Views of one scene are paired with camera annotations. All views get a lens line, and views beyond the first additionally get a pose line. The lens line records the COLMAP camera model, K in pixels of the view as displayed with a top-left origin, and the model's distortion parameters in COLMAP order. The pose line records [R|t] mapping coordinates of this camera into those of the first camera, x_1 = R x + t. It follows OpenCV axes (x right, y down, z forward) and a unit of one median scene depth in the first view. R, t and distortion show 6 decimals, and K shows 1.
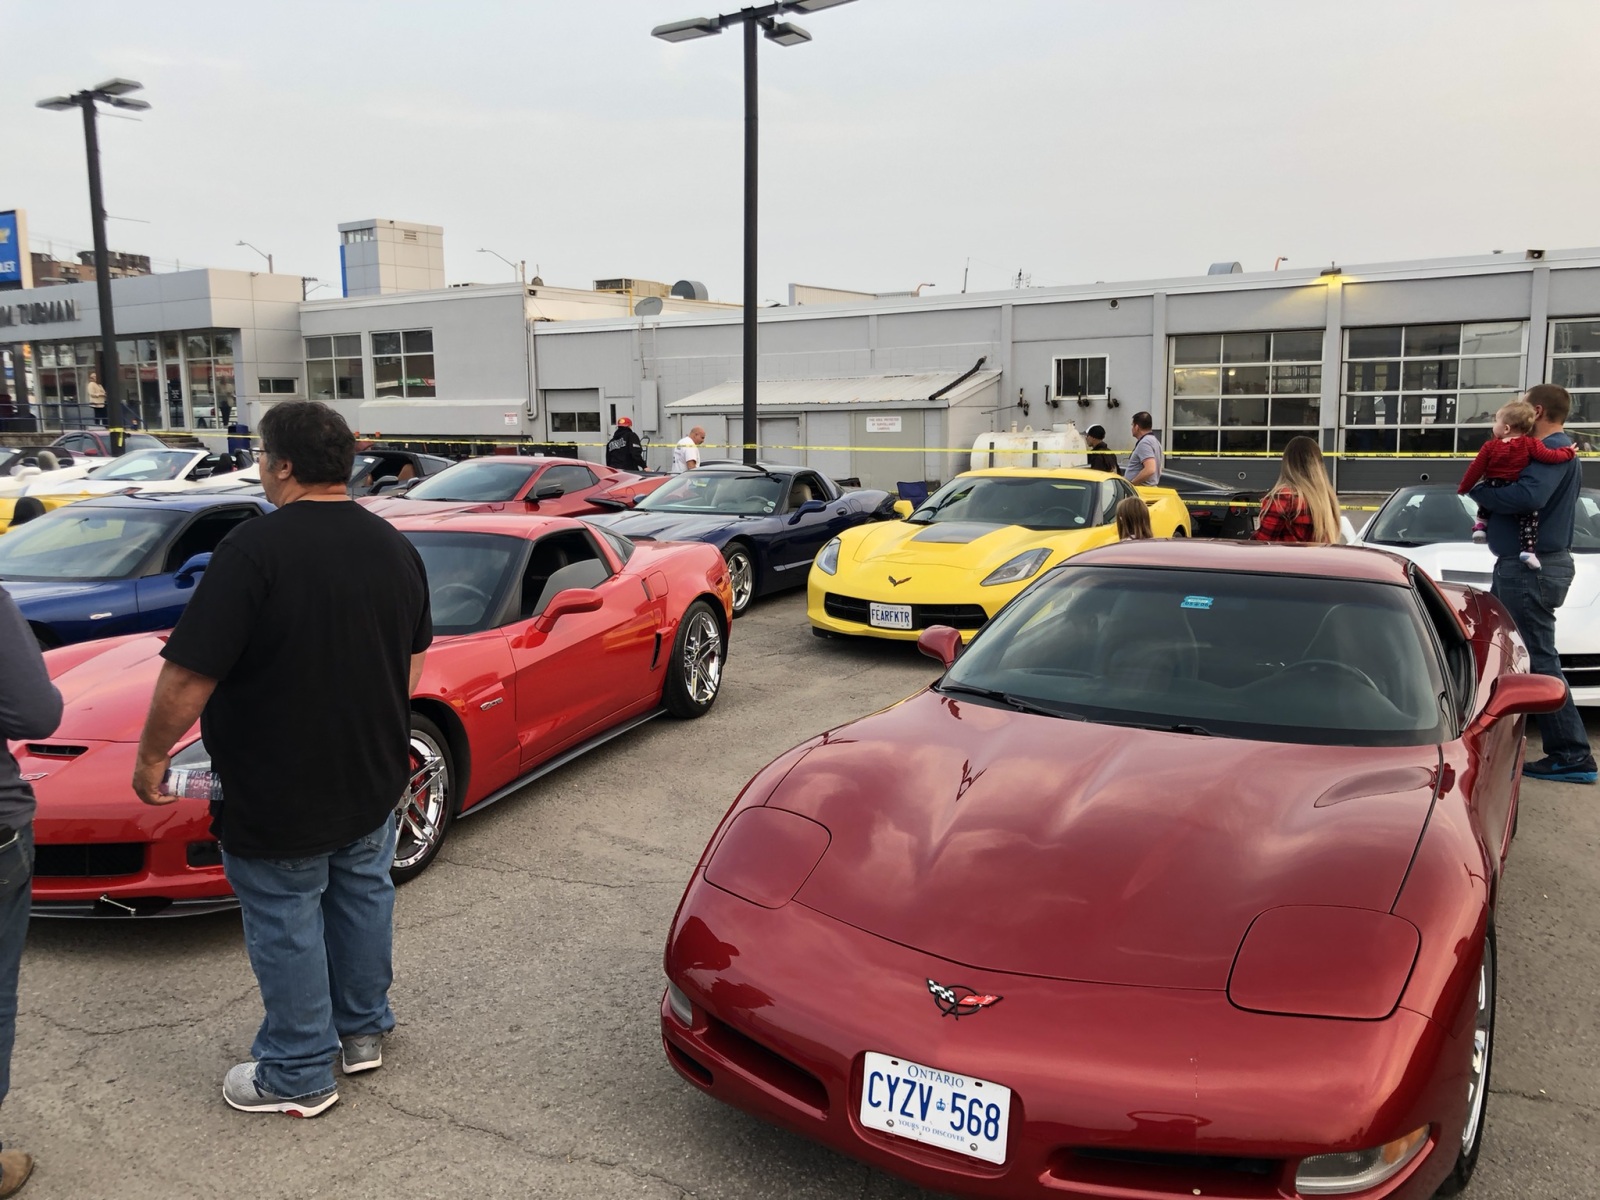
lens RADIAL K [[1266.3, 0, 800.0], [0, 1266.3, 600.0], [0, 0, 1]] dist [0.007364, 0.007709]
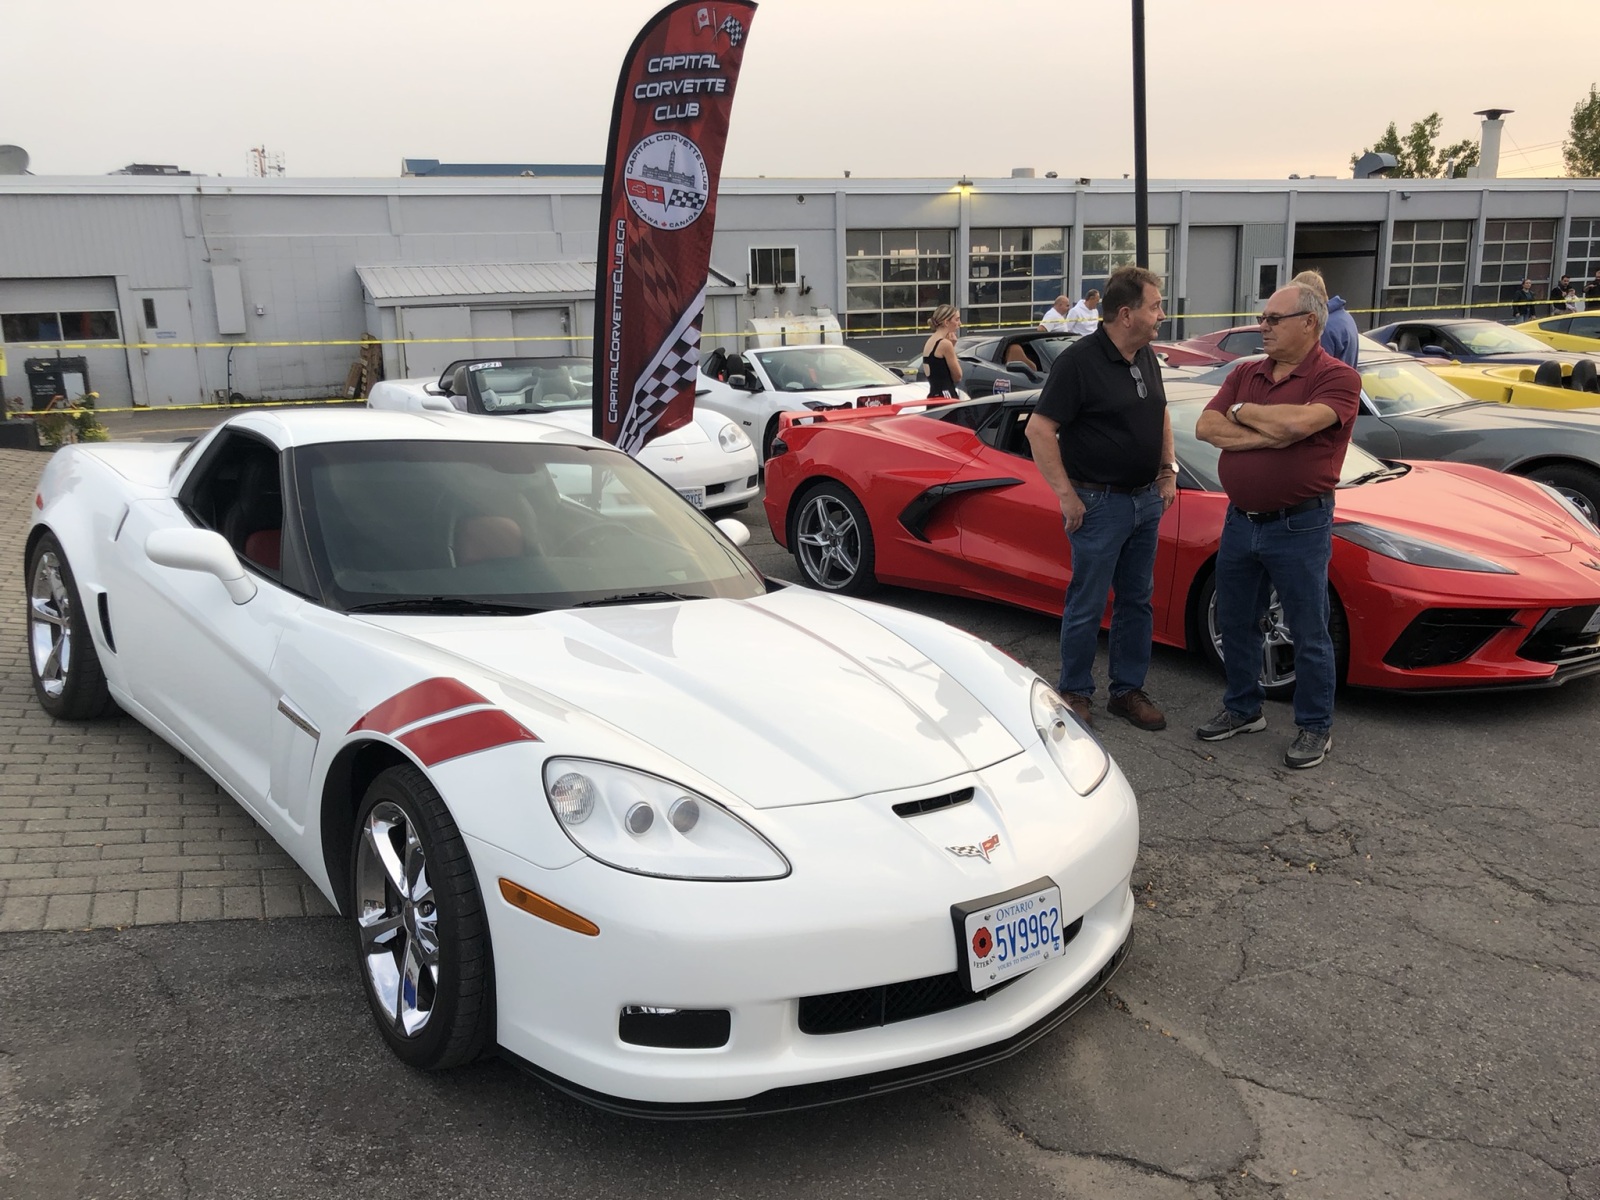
lens RADIAL K [[1360.1, 0, 800.0], [0, 1360.1, 600.0], [0, 0, 1]] dist [0.030783, 0.009098]
pose [[0.546736, -0.186744, 0.816215, -0.748977], [0.147937, 0.981020, 0.125356, -0.037365], [-0.824133, 0.052212, 0.563985, 0.328207]]
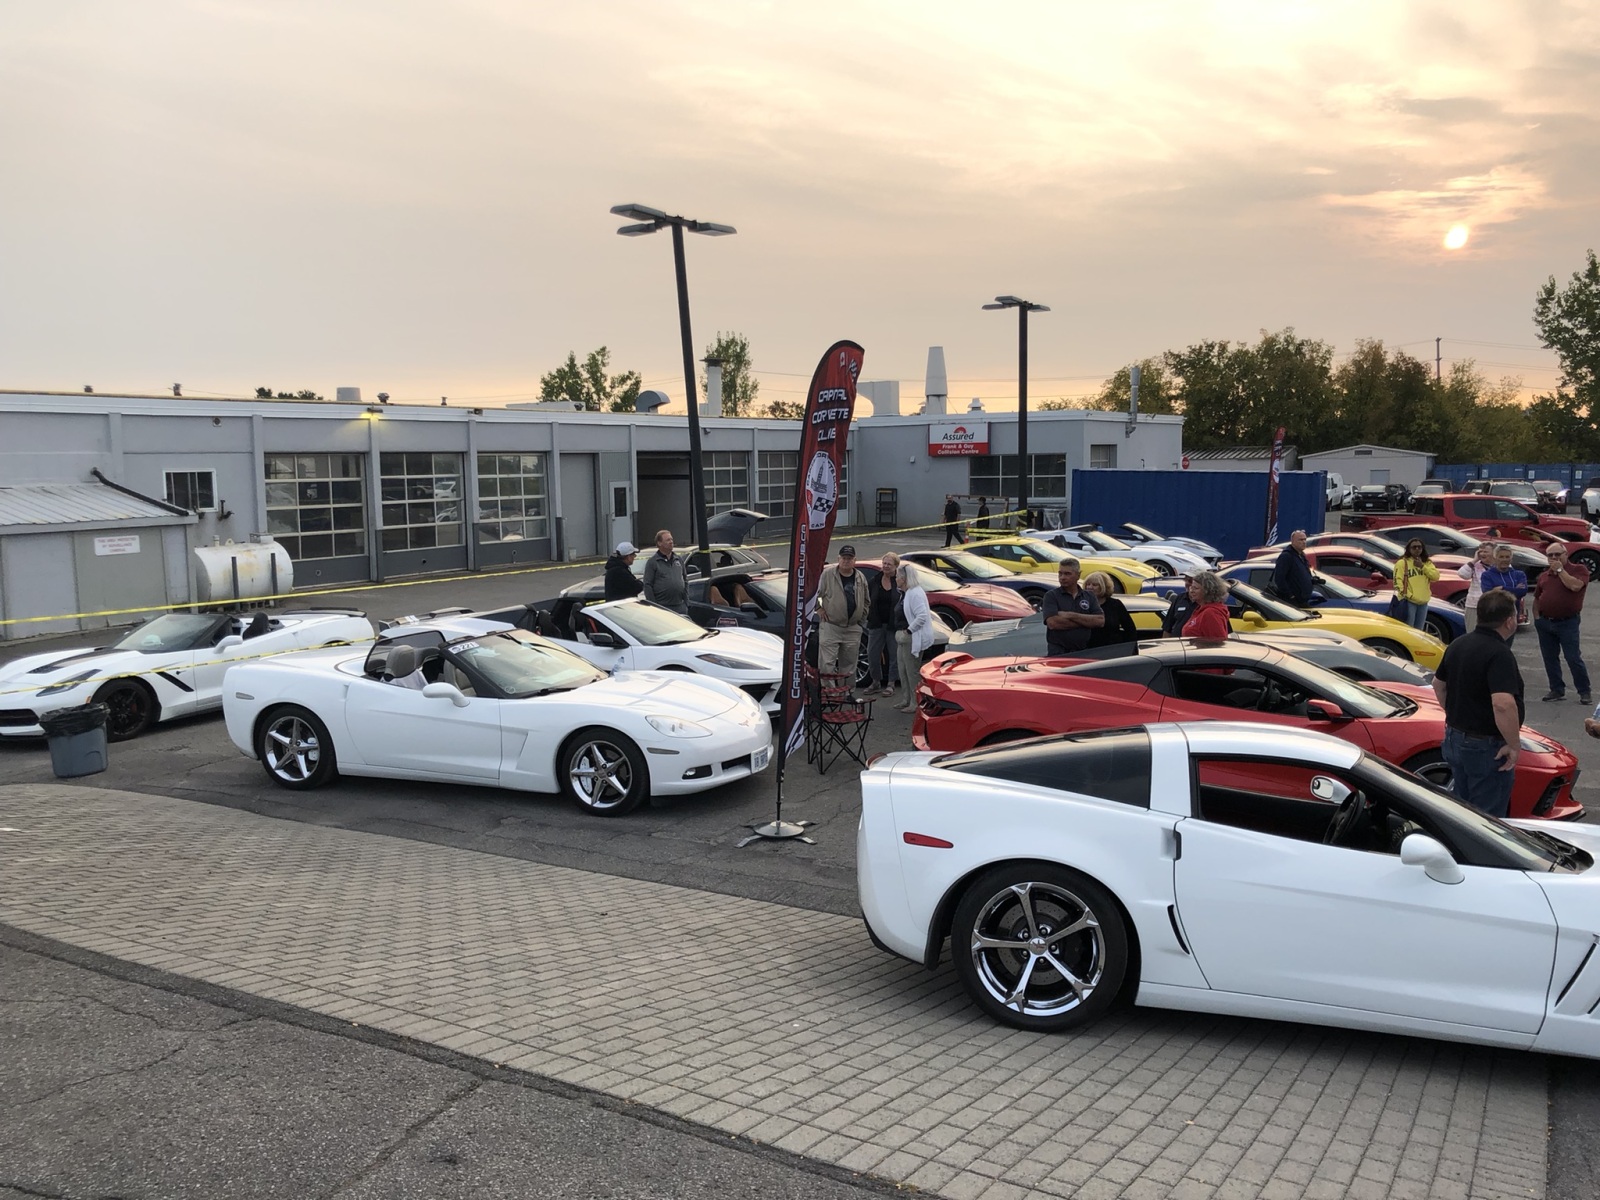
lens RADIAL K [[1364.2, 0, 800.0], [0, 1364.2, 600.0], [0, 0, 1]] dist [0.014013, 0.017123]
pose [[-0.036881, -0.084757, 0.995719, -0.857163], [0.170091, 0.981325, 0.089832, -0.102933], [-0.984738, 0.172676, -0.021776, 0.546121]]
